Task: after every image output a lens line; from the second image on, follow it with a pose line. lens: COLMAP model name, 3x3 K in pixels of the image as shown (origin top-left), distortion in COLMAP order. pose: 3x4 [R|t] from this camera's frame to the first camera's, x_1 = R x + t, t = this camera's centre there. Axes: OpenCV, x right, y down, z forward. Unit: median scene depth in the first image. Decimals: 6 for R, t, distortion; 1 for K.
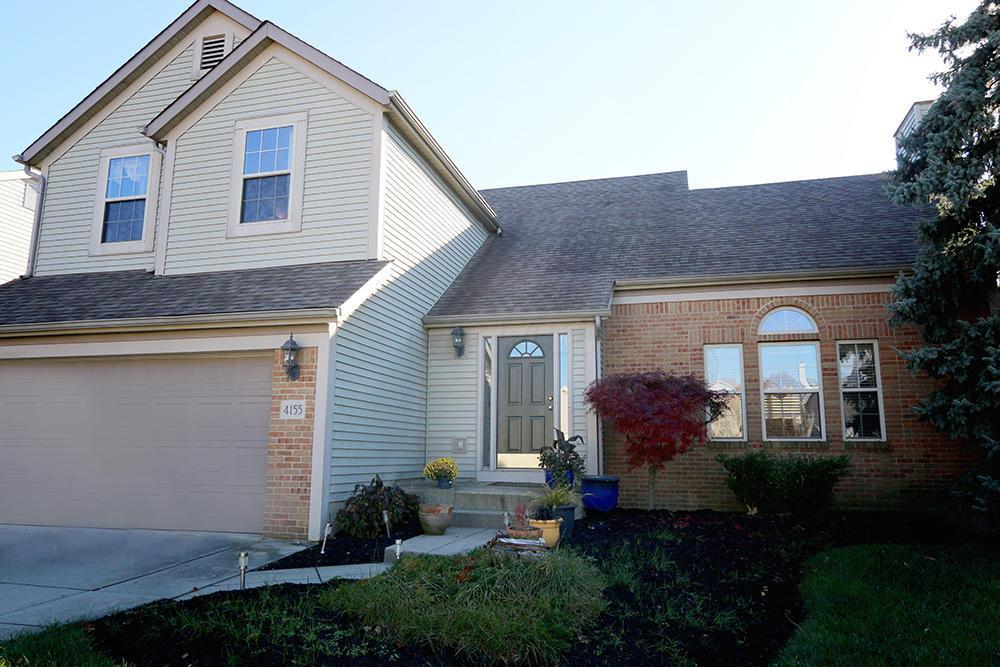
lens RADIAL K [[708.2, 0, 504.7], [0, 708.2, 466.1], [0, 0, 1]] dist [0.001499, 0.003035]
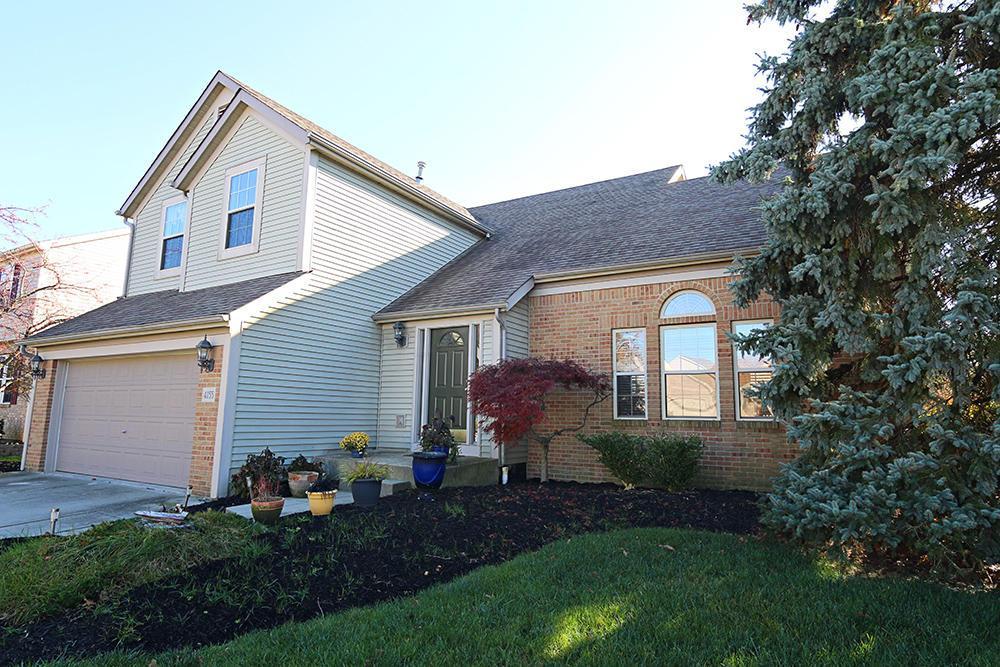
lens RADIAL K [[585.1, 0, 500.9], [0, 585.1, 436.8], [0, 0, 1]] dist [0.003074, -0.000695]
pose [[0.960488, 0.016671, -0.277823, 0.391280], [-0.012933, 0.999800, 0.015282, -0.020821], [0.278022, -0.011085, 0.960511, 0.101881]]
